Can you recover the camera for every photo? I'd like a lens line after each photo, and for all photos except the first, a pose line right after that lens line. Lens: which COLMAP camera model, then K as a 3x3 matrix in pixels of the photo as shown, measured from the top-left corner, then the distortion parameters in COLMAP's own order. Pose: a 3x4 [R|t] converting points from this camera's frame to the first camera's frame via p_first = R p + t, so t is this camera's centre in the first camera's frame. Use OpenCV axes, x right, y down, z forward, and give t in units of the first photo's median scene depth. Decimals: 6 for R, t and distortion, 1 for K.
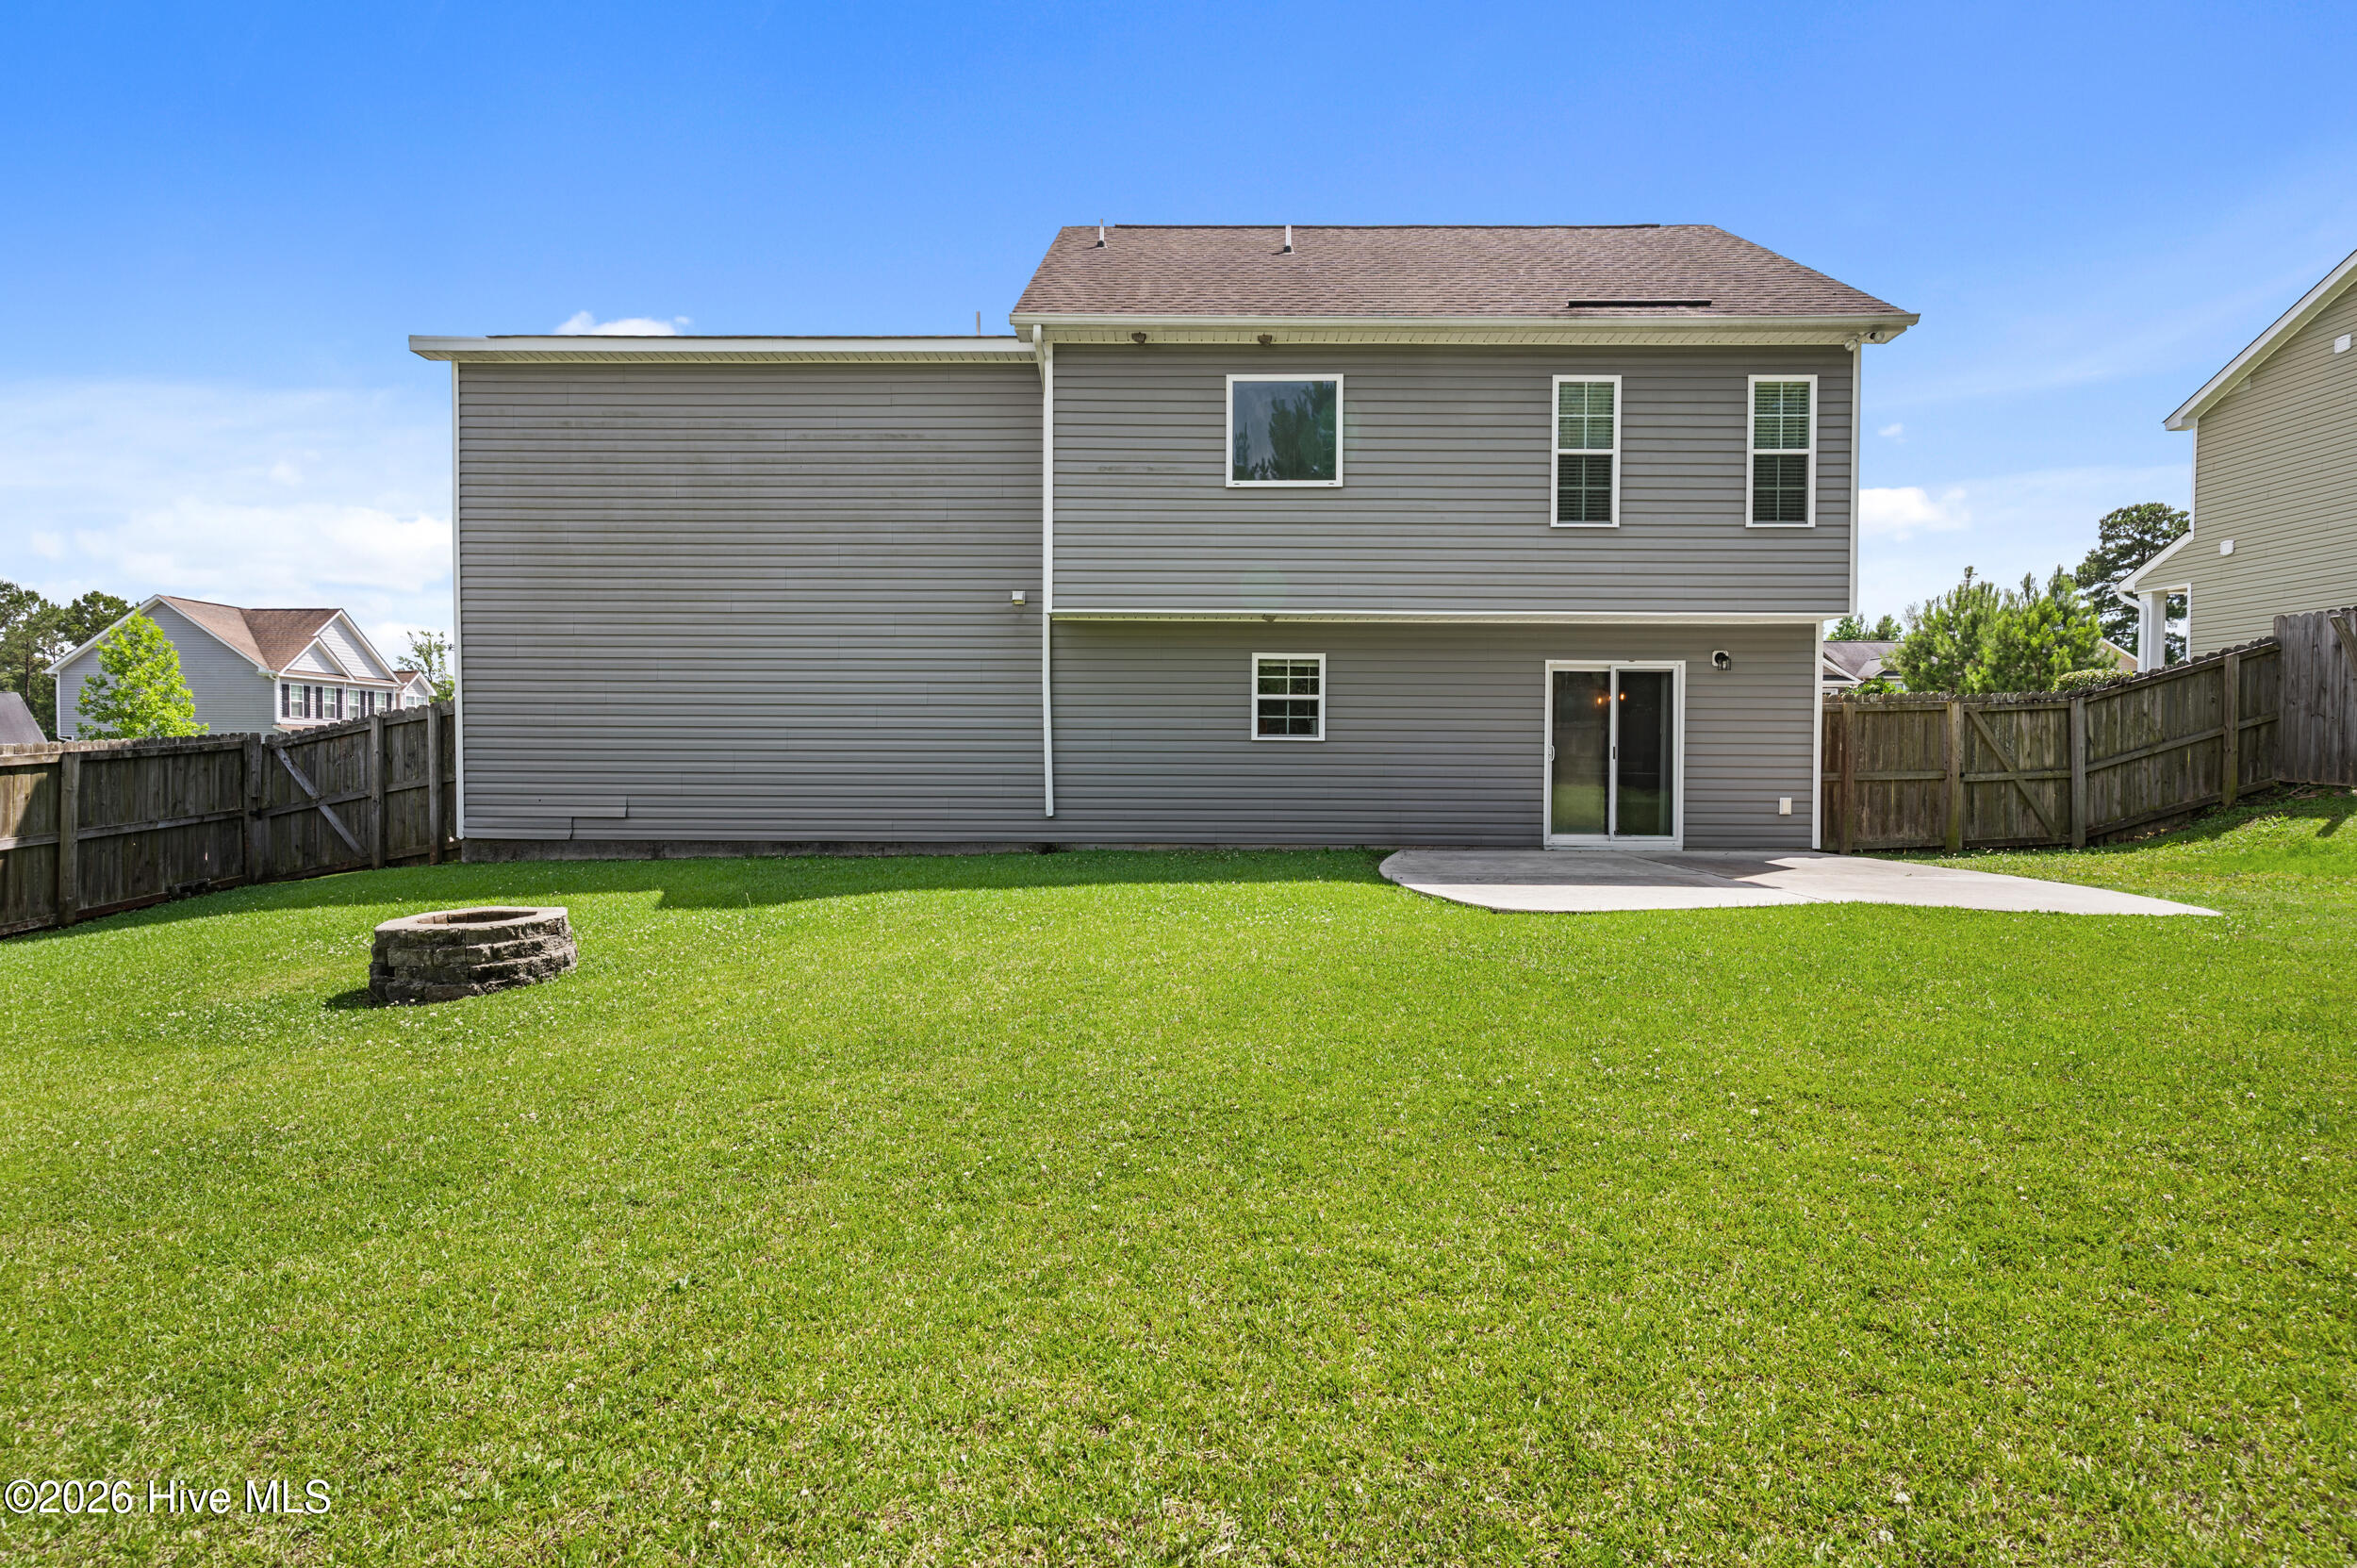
lens RADIAL K [[1130.1, 0, 1172.5], [0, 1130.1, 783.8], [0, 0, 1]] dist [-0.001064, 0.002008]
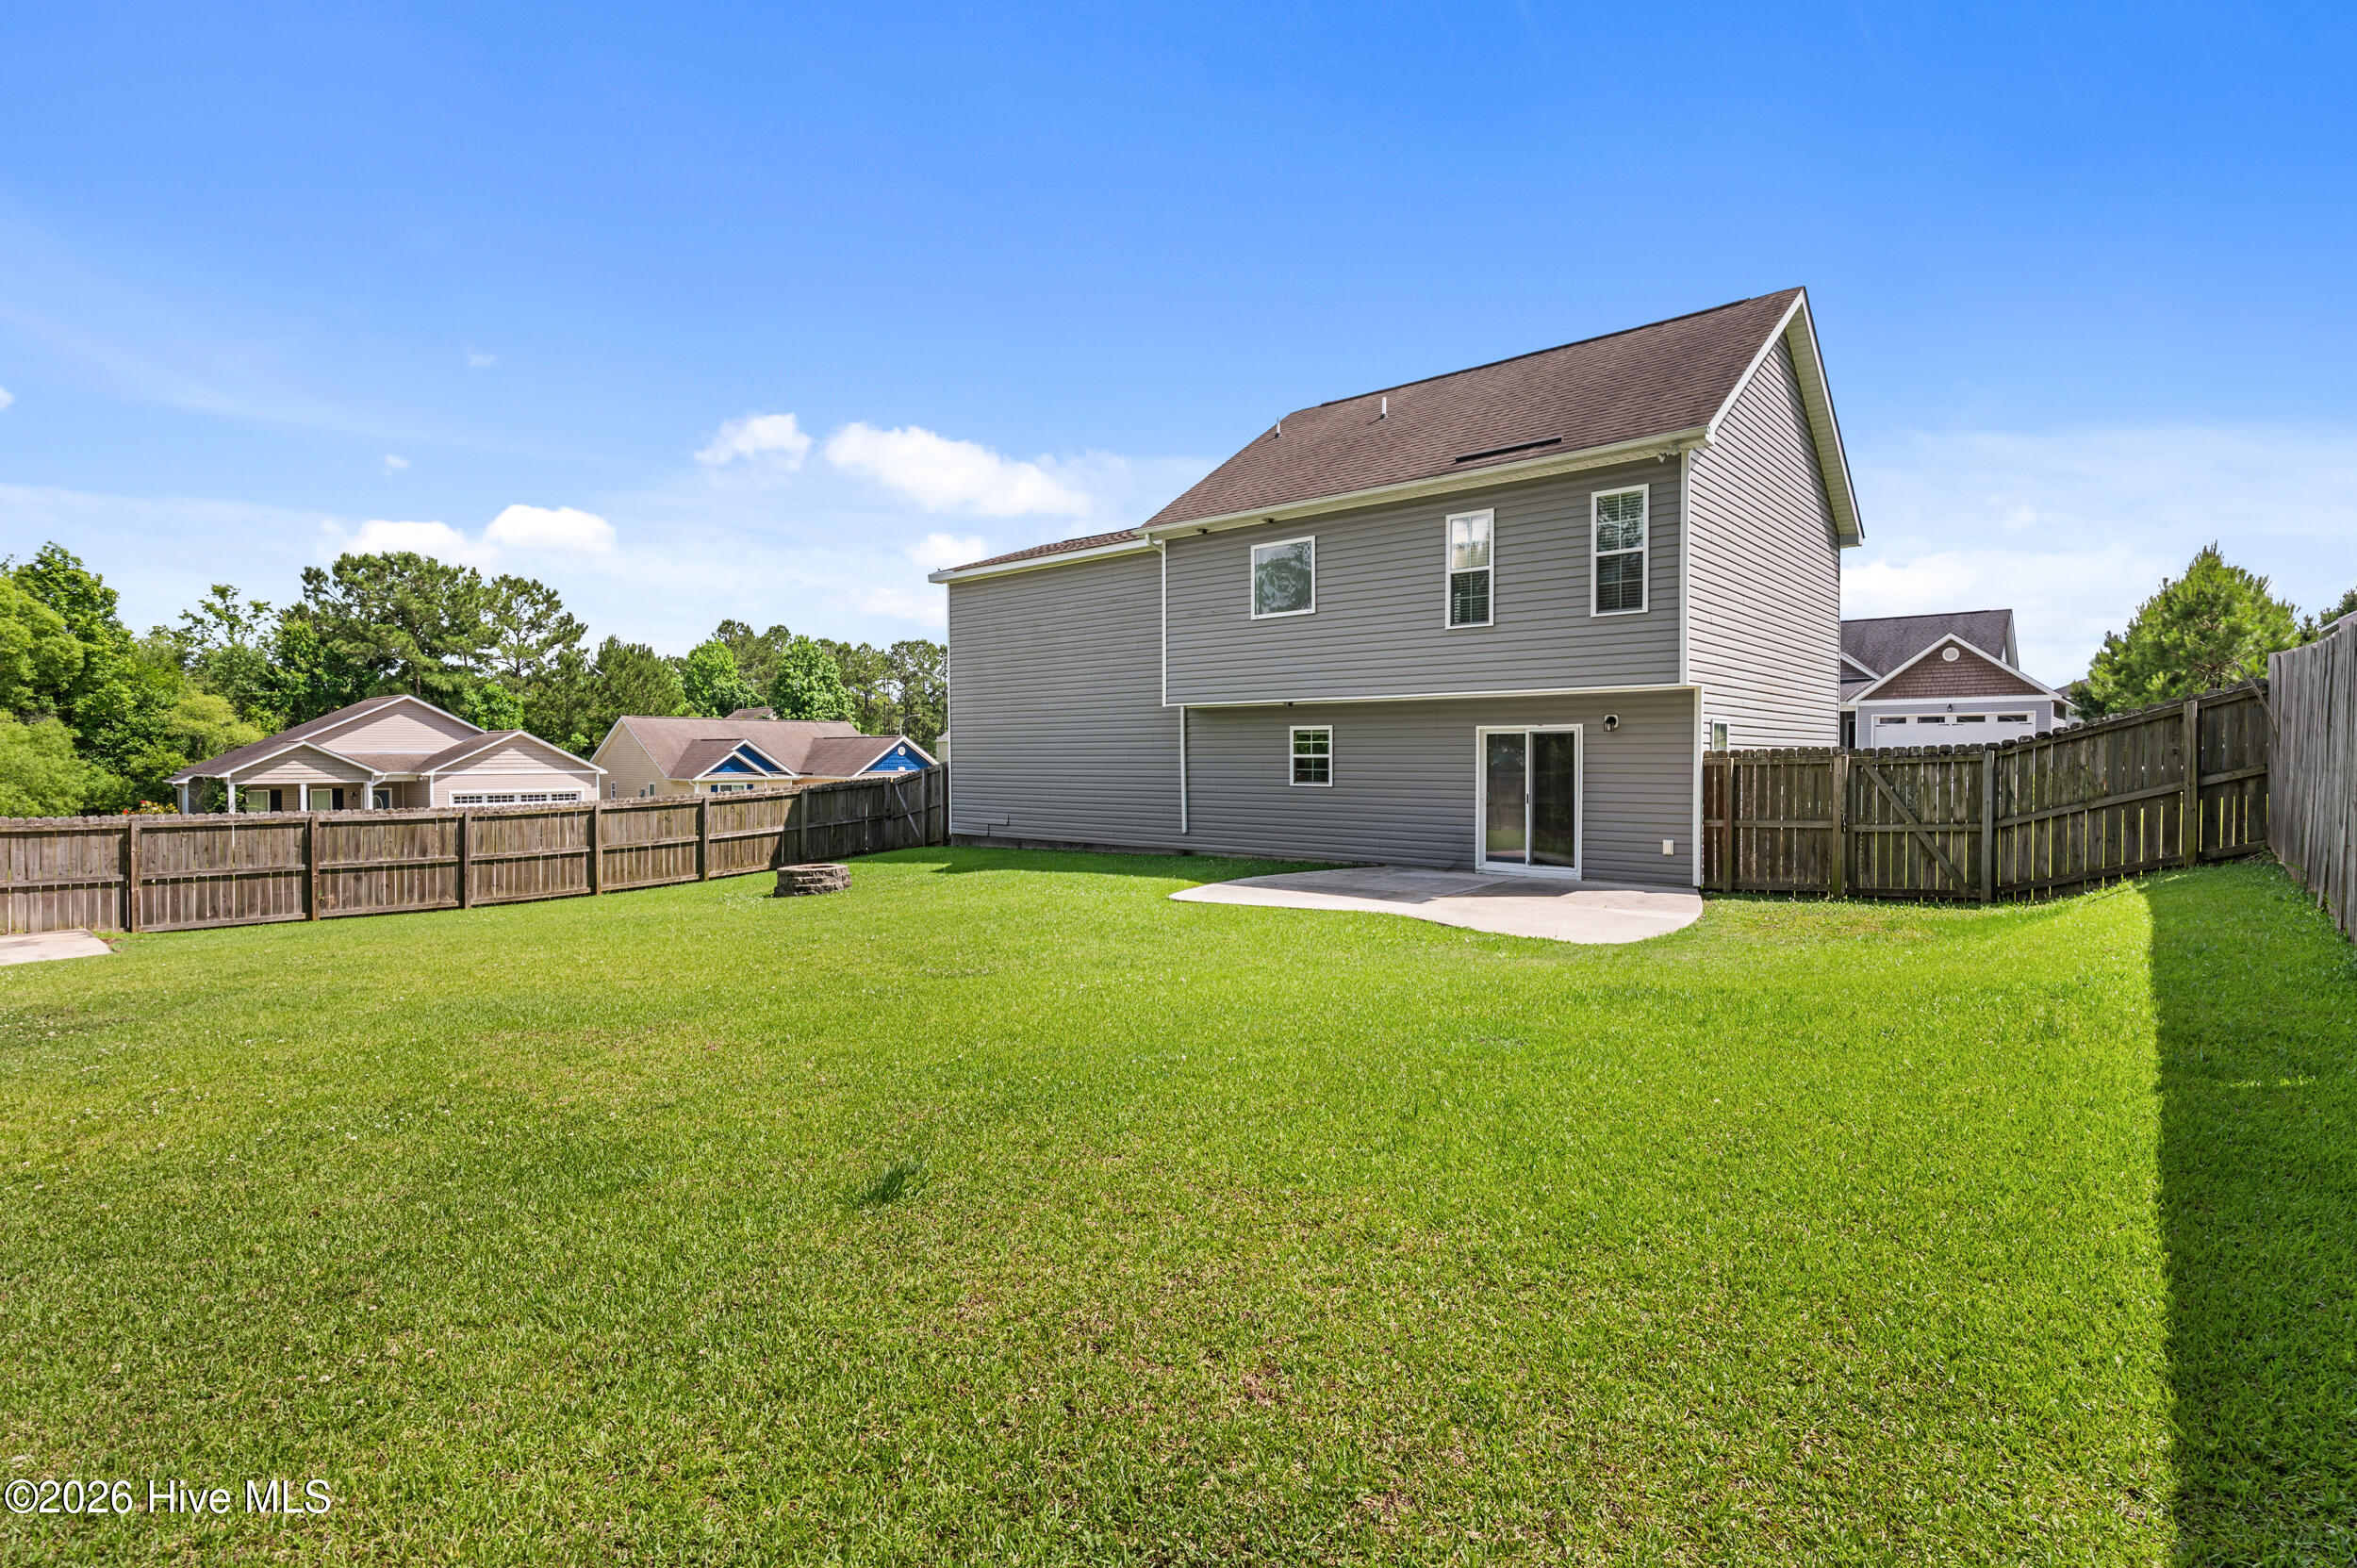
lens RADIAL K [[1130.1, 0, 1177.1], [0, 1130.1, 784.8], [0, 0, 1]] dist [-0.001064, 0.002008]
pose [[0.761922, 0.008914, -0.647608, 0.903471], [-0.009001, 0.999954, 0.003174, -0.043302], [0.647606, 0.003410, 0.761967, -0.204590]]
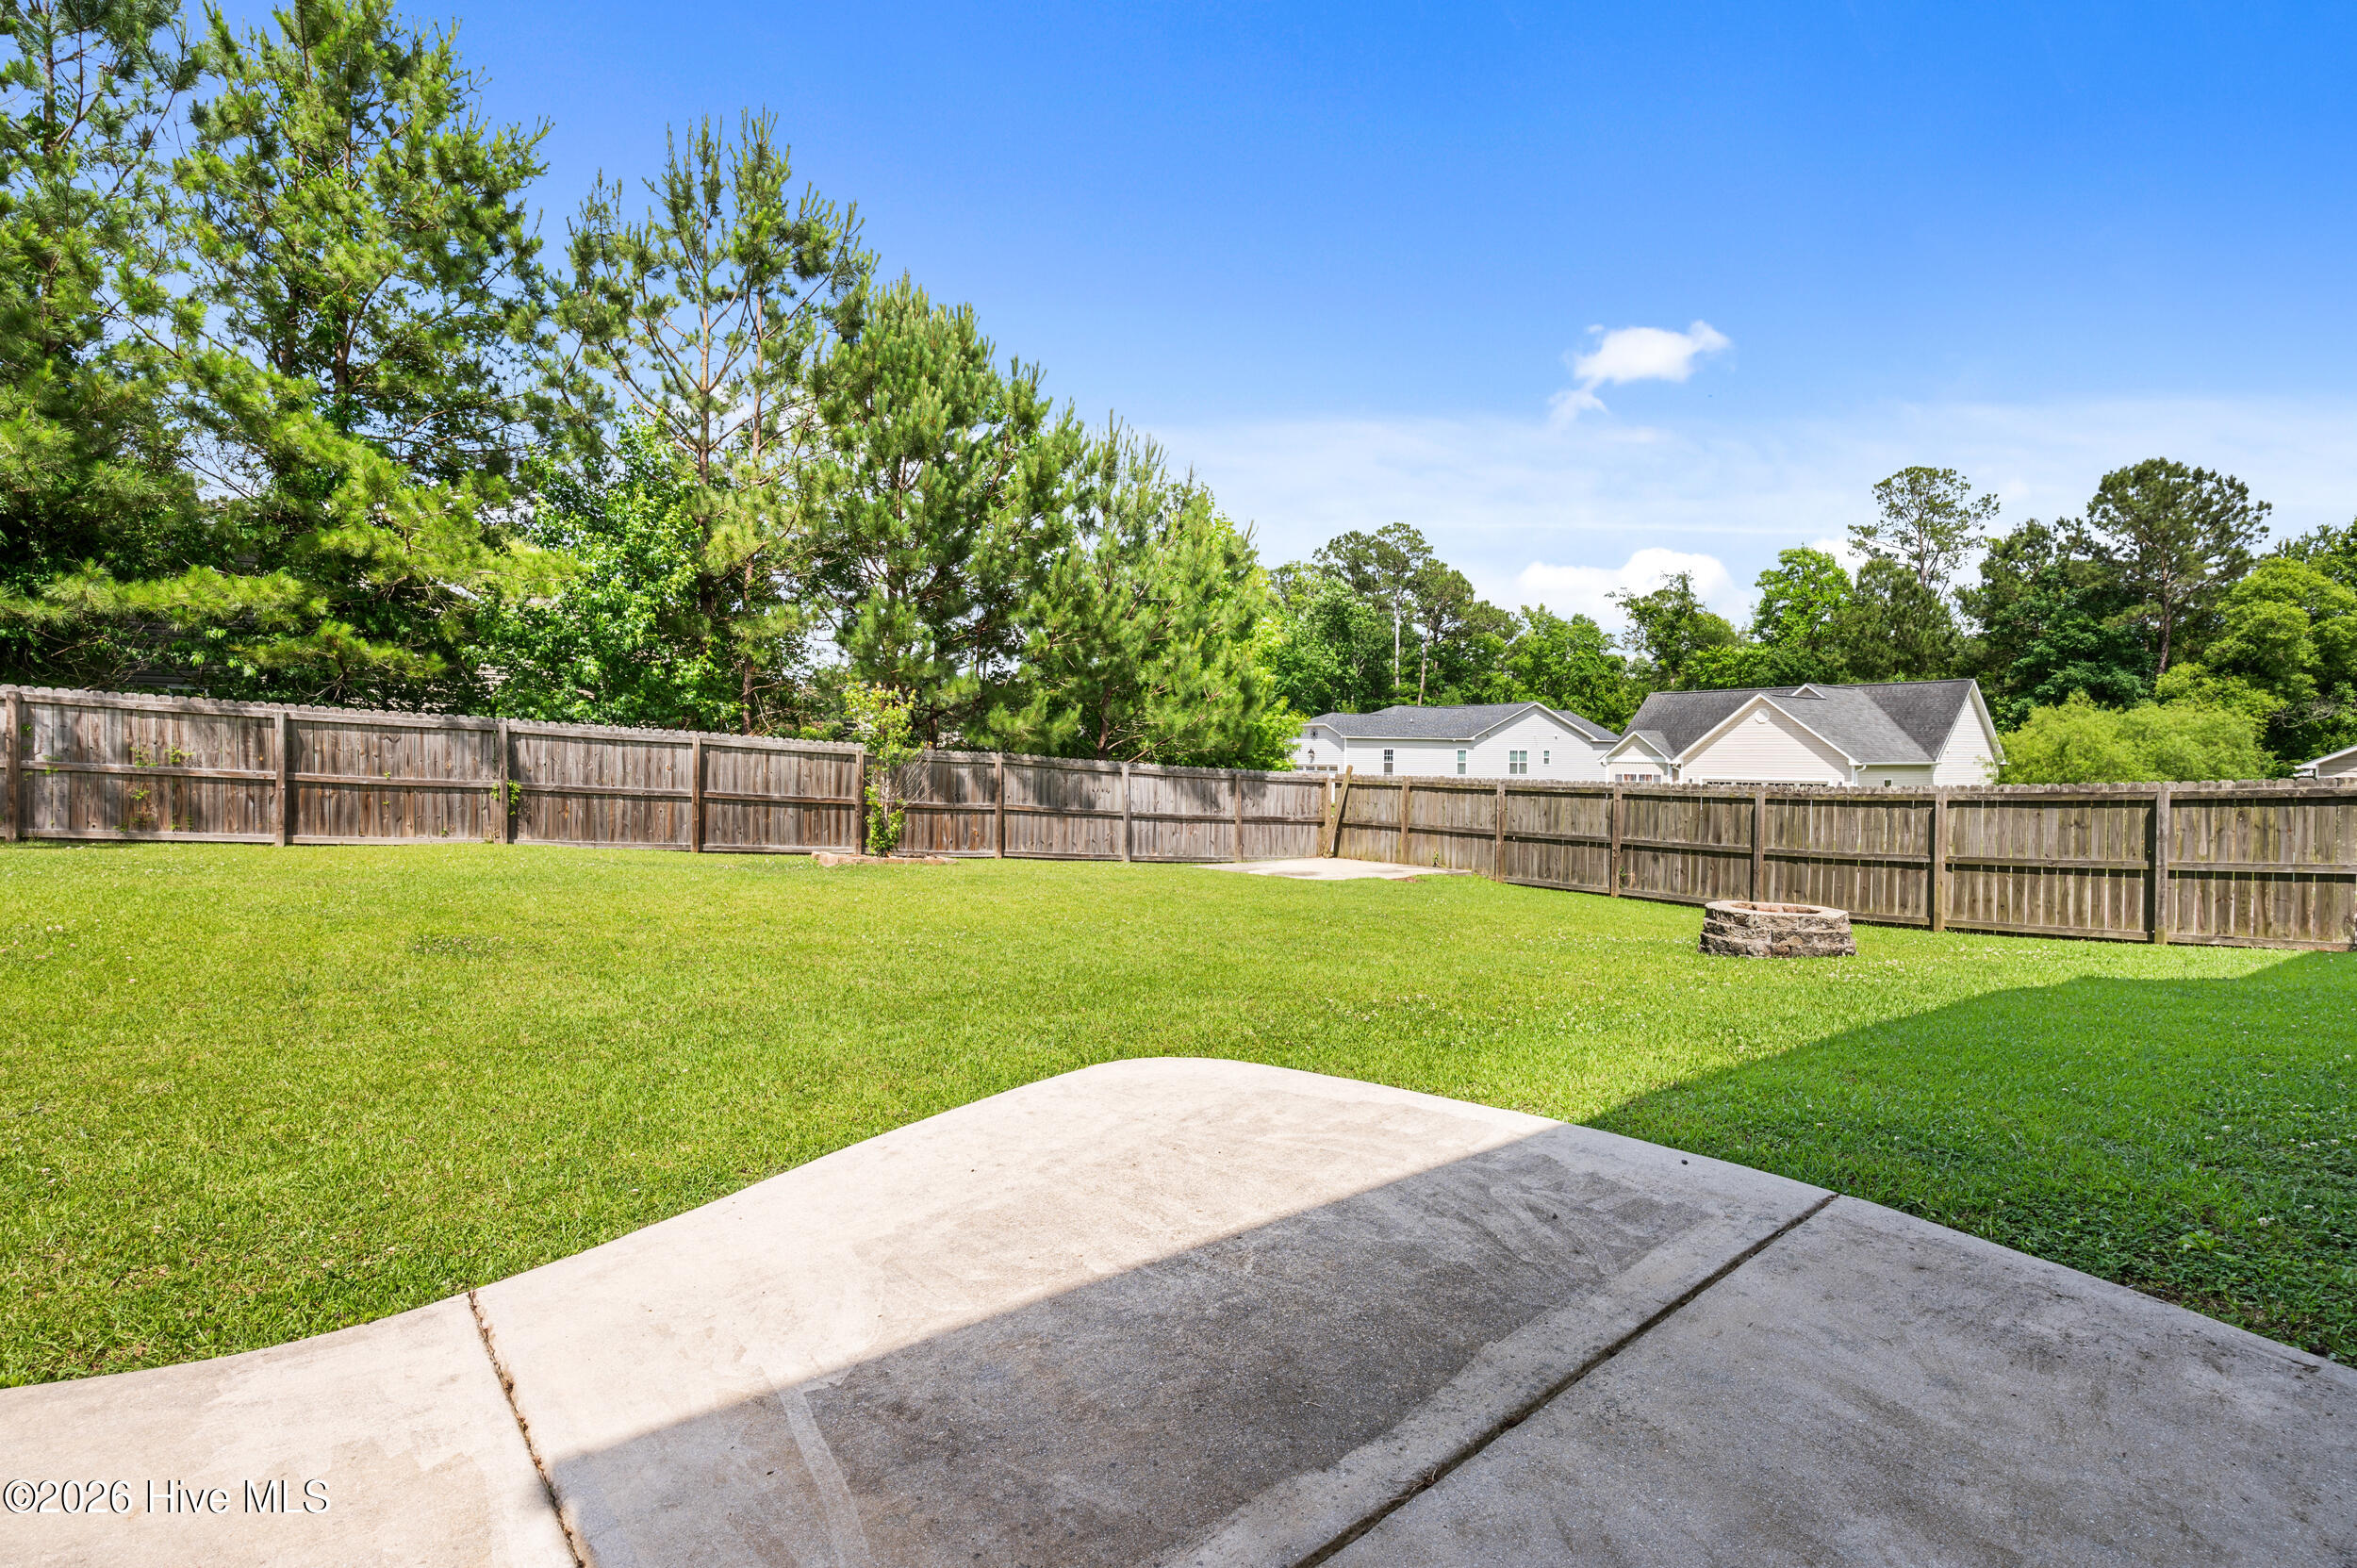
lens RADIAL K [[1130.1, 0, 1188.3], [0, 1130.1, 765.4], [0, 0, 1]] dist [-0.001064, 0.002008]
pose [[-0.780177, -0.004313, -0.625544, 0.411786], [-0.022054, 0.999544, 0.020613, -0.032496], [0.625170, 0.029877, -0.779917, 0.912380]]
